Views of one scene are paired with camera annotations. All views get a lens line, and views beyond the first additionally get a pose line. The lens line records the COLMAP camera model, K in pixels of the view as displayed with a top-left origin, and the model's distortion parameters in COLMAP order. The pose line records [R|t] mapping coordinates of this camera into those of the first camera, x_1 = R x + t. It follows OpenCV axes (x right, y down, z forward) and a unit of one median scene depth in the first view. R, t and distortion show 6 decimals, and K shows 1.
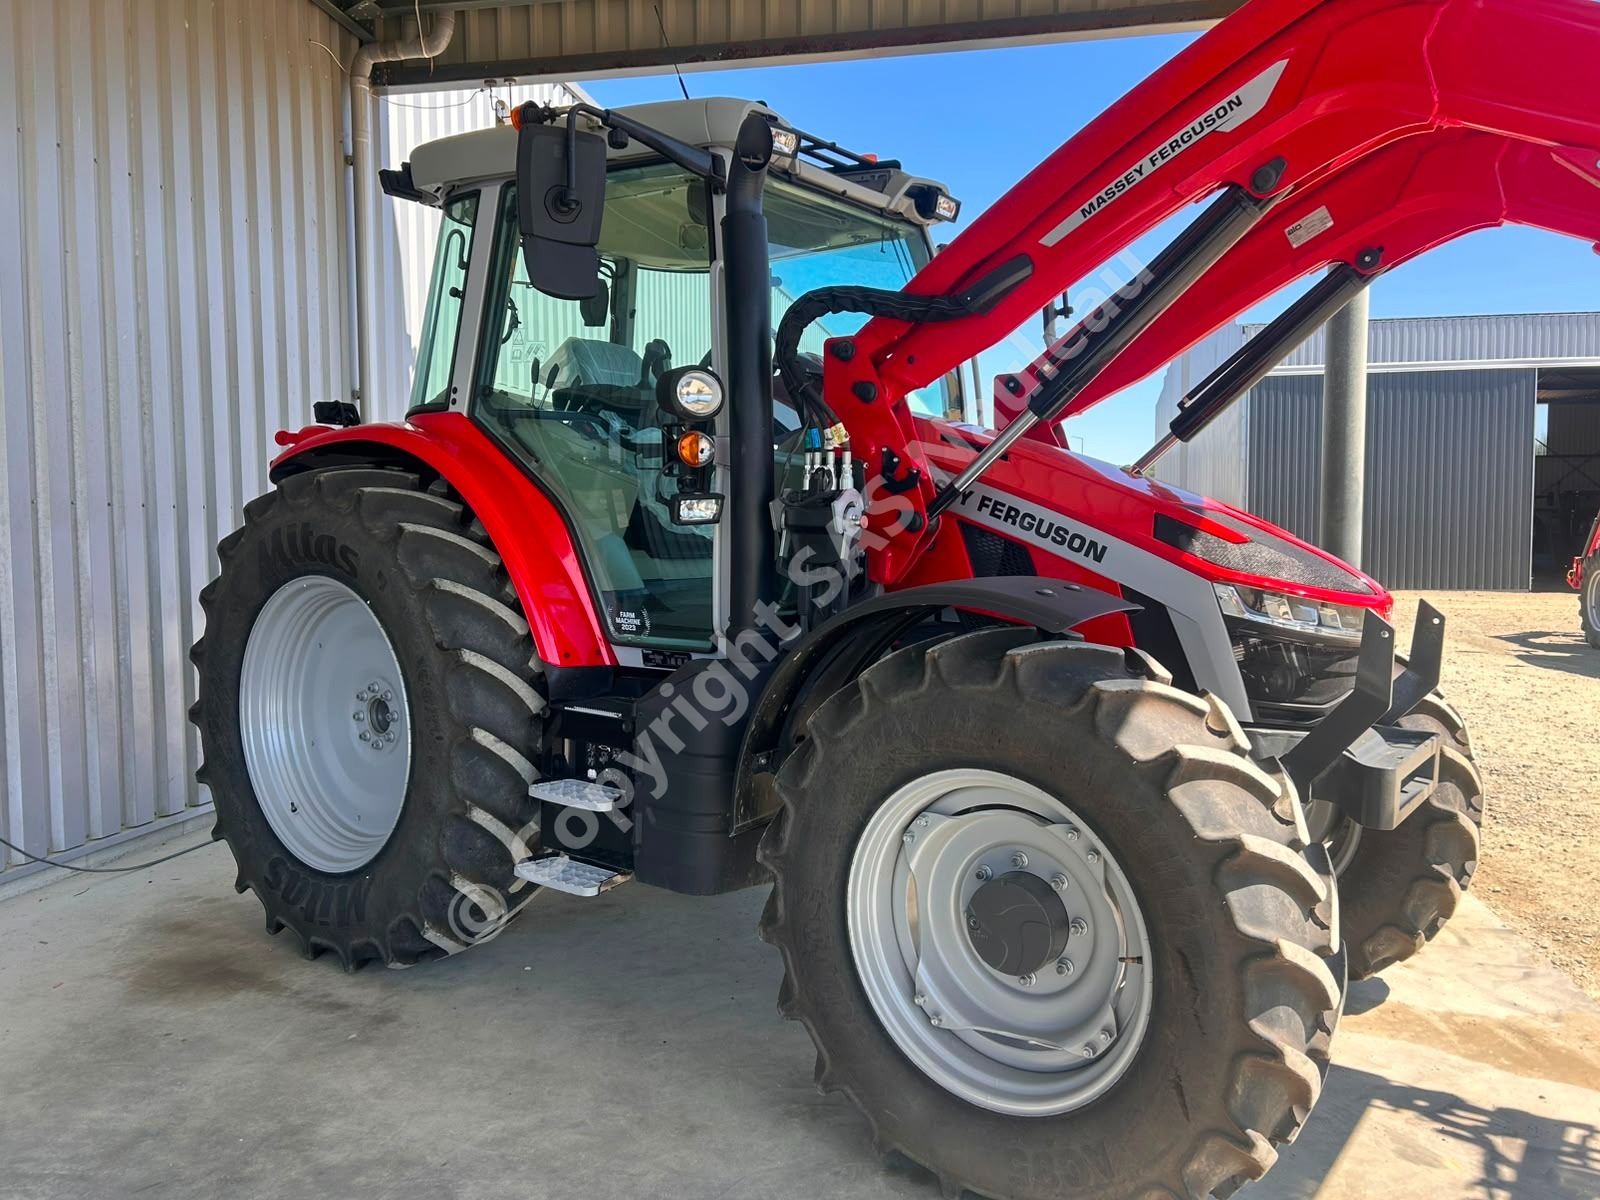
lens RADIAL K [[1199.8, 0, 794.7], [0, 1199.8, 599.8], [0, 0, 1]] dist [0.052411, -0.047892]
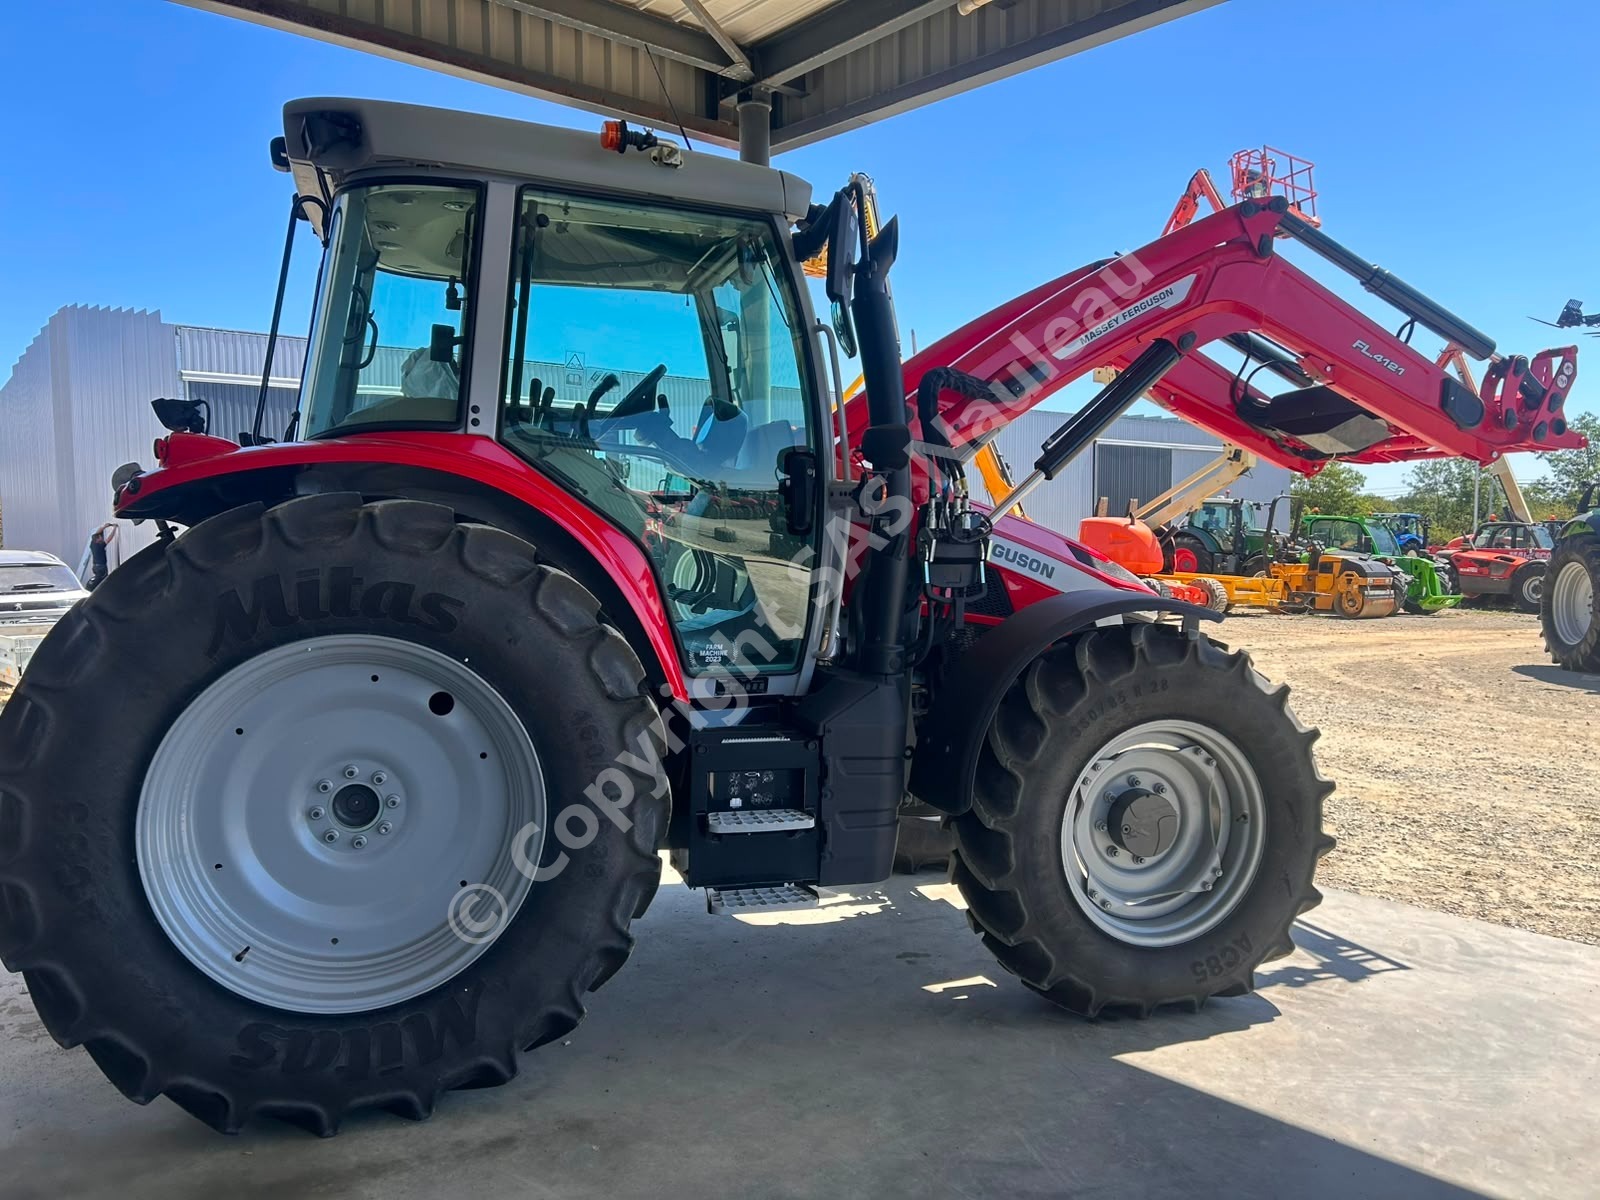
lens RADIAL K [[1199.7, 0, 789.8], [0, 1199.7, 600.5], [0, 0, 1]] dist [0.057687, -0.061334]
pose [[0.596261, -0.053226, 0.801024, -1.007823], [0.056470, 0.998109, 0.024286, -0.053002], [-0.800802, 0.030753, 0.598140, 0.362502]]
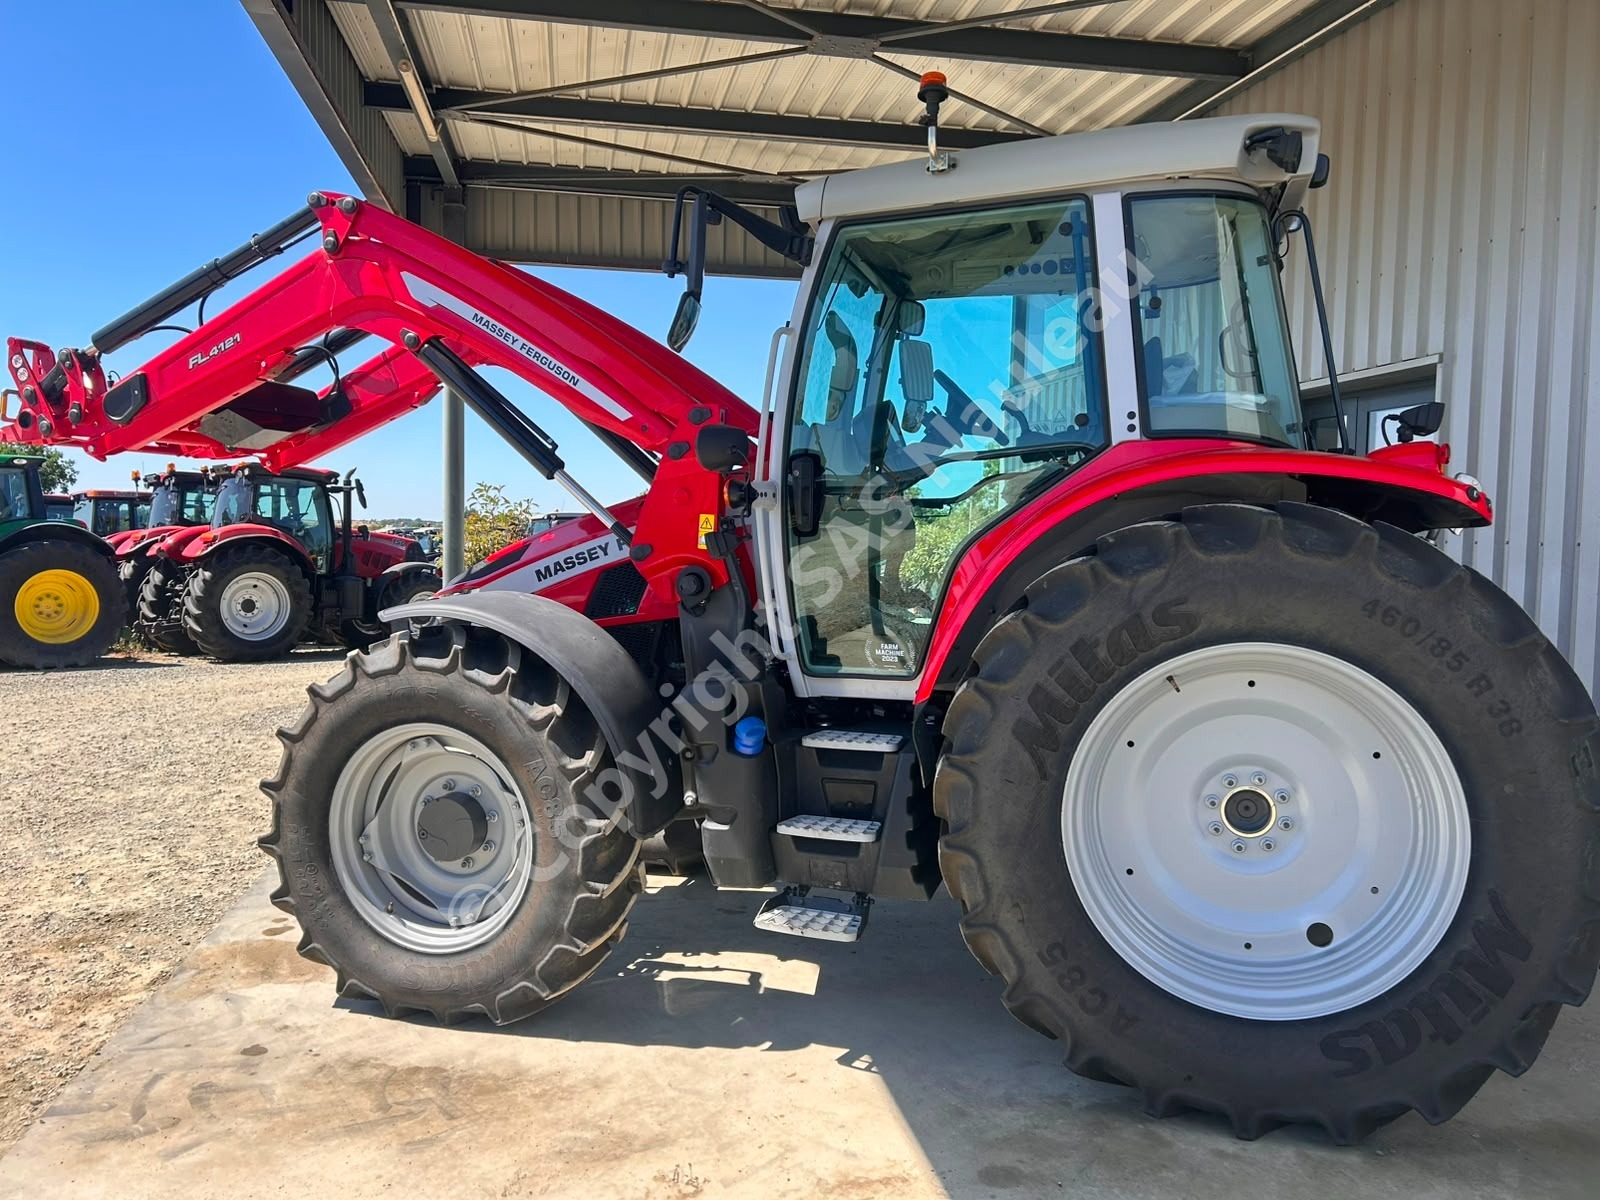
lens RADIAL K [[1197.9, 0, 800.6], [0, 1197.9, 592.0], [0, 0, 1]] dist [0.056478, -0.055071]
pose [[-0.927091, 0.002707, -0.374826, 0.600494], [-0.040520, 0.993390, 0.107397, -0.176514], [0.372639, 0.114755, -0.920854, 2.423497]]
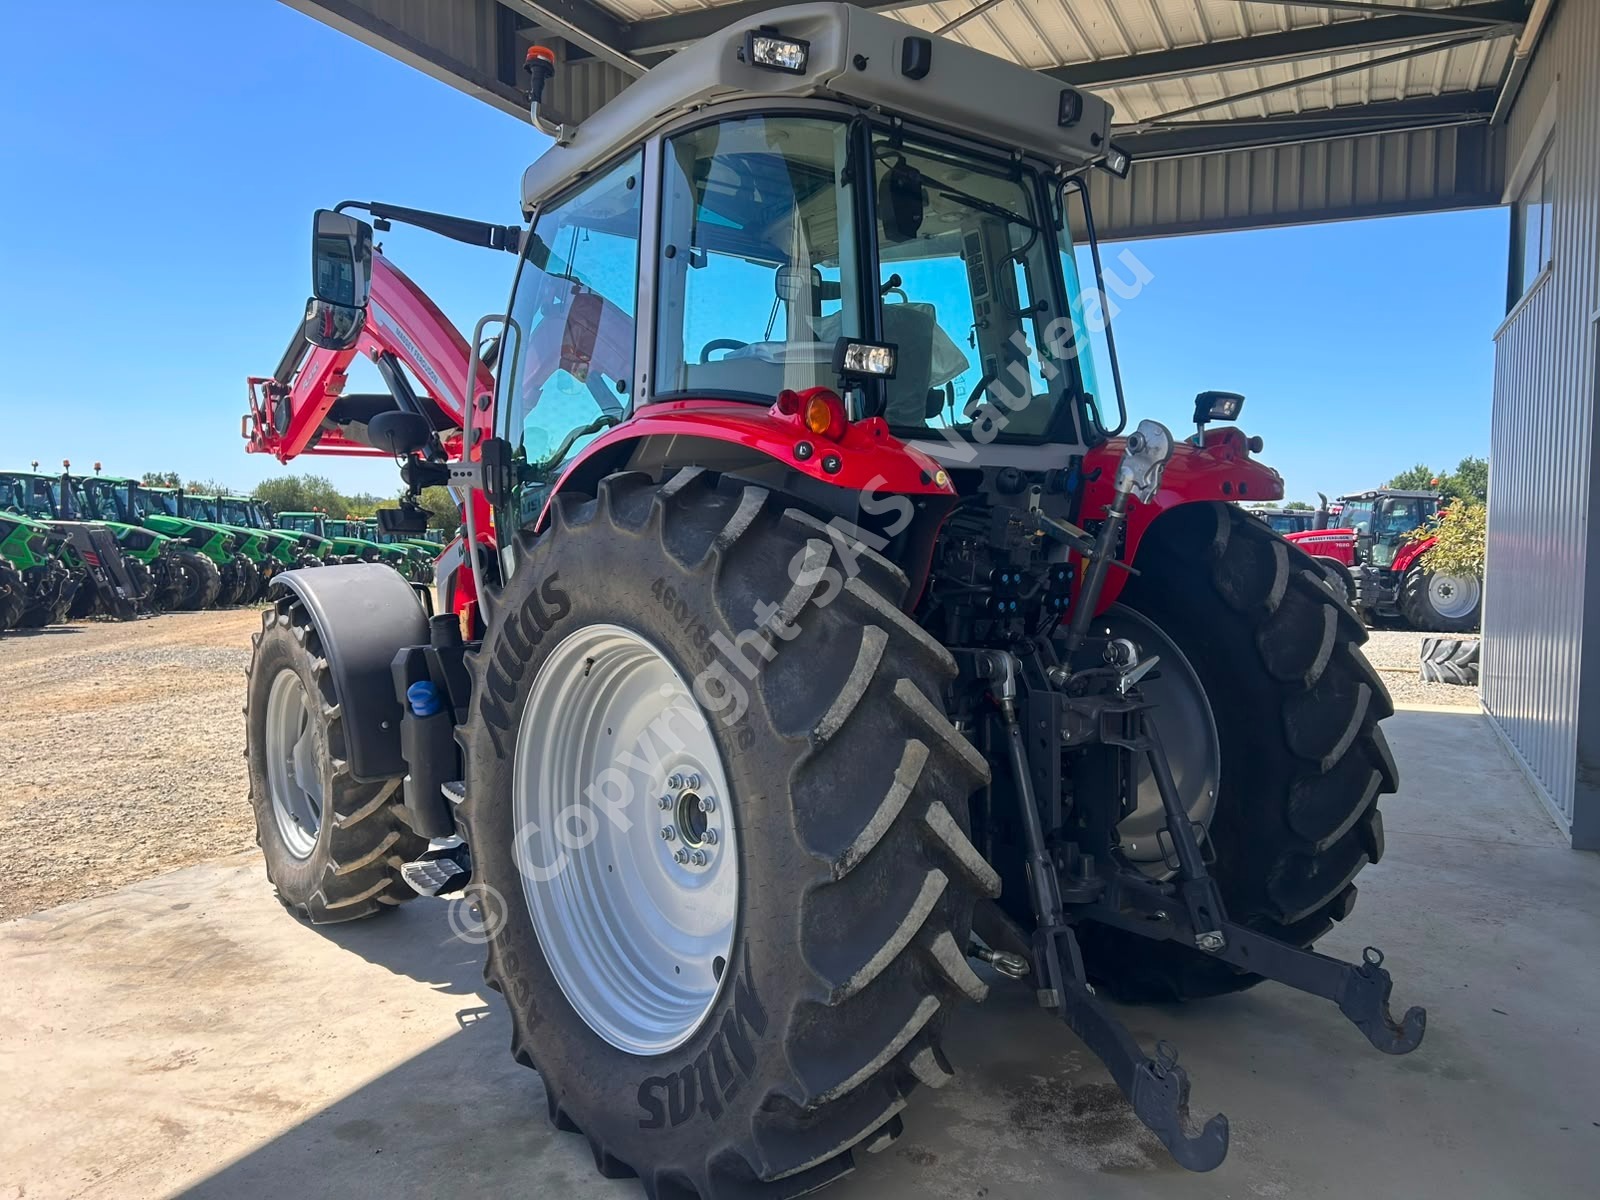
lens RADIAL K [[1197.9, 0, 800.6], [0, 1197.9, 592.0], [0, 0, 1]] dist [0.056478, -0.055071]
pose [[-0.974952, -0.020873, 0.221434, -0.386362], [0.007012, 0.992207, 0.124401, -0.176724], [-0.222305, 0.122838, -0.967208, 2.472266]]
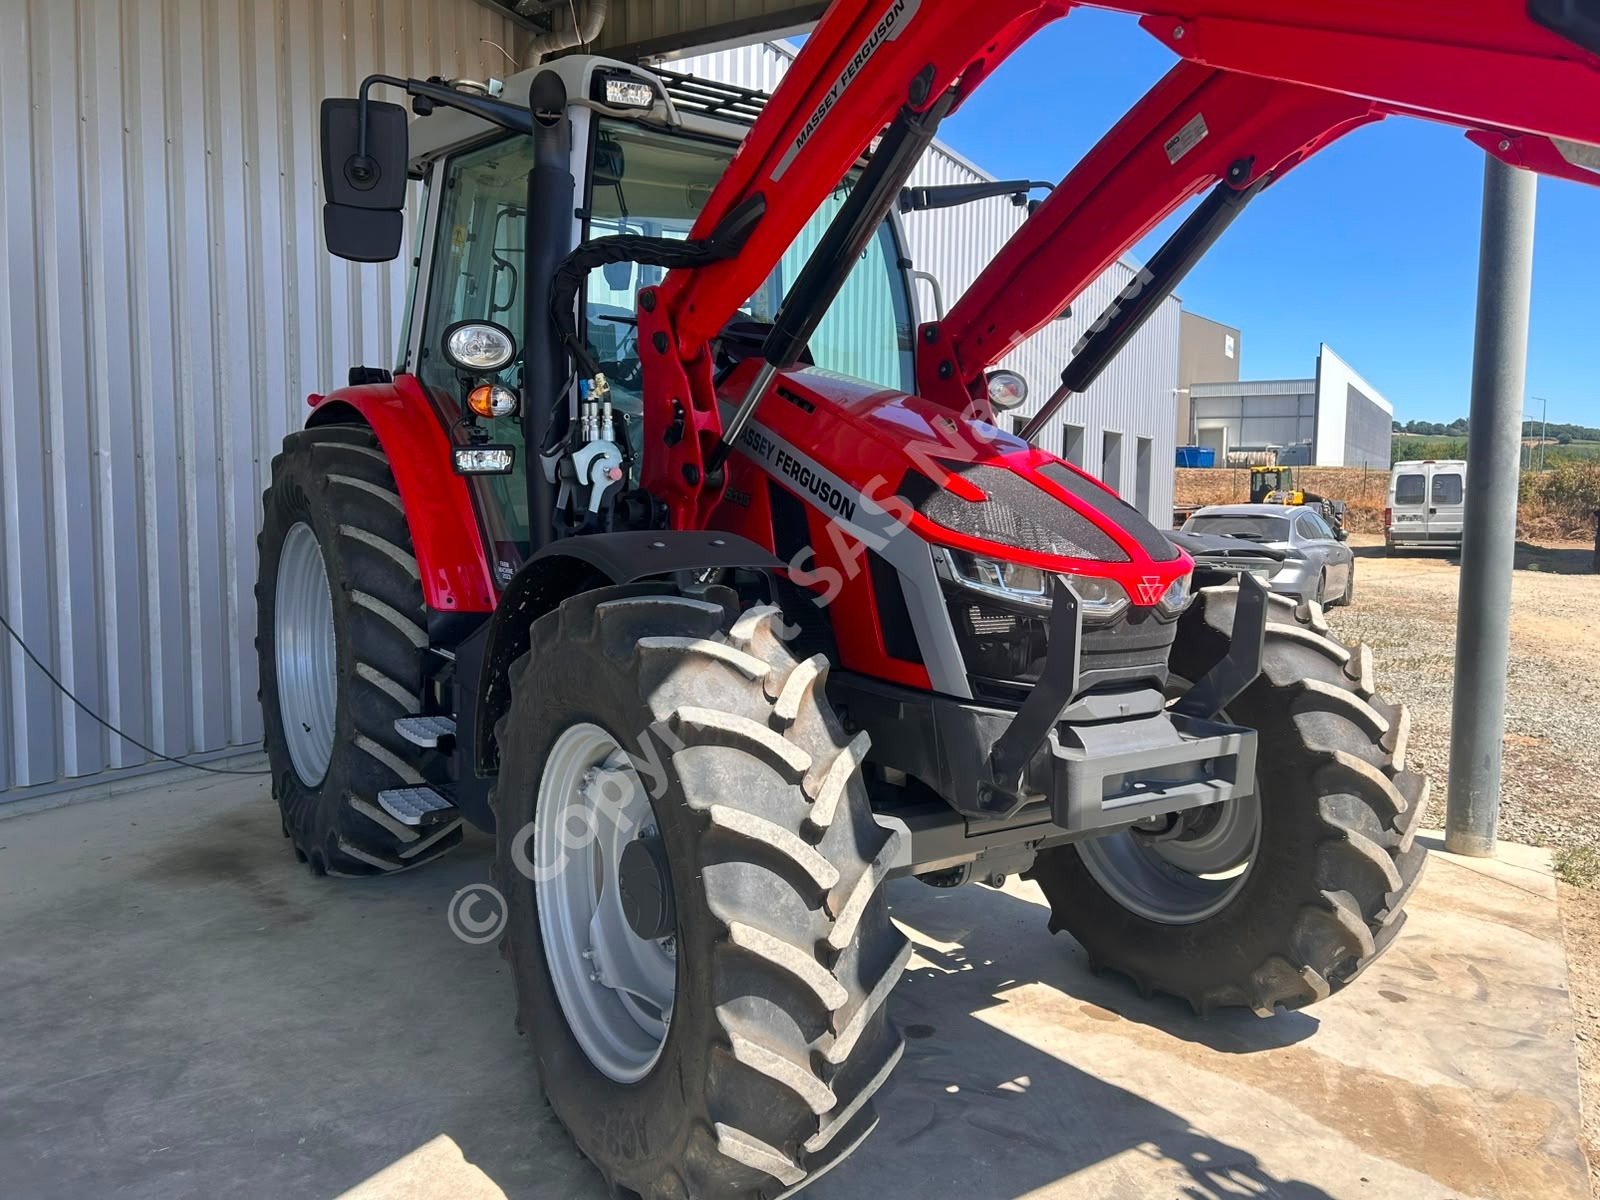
lens RADIAL K [[1197.9, 0, 800.6], [0, 1197.9, 592.0], [0, 0, 1]] dist [0.056478, -0.055071]
pose [[0.947963, 0.038779, -0.316010, 0.475826], [-0.032796, 0.999168, 0.024232, 0.003091], [0.316687, -0.012607, 0.948446, 0.097384]]
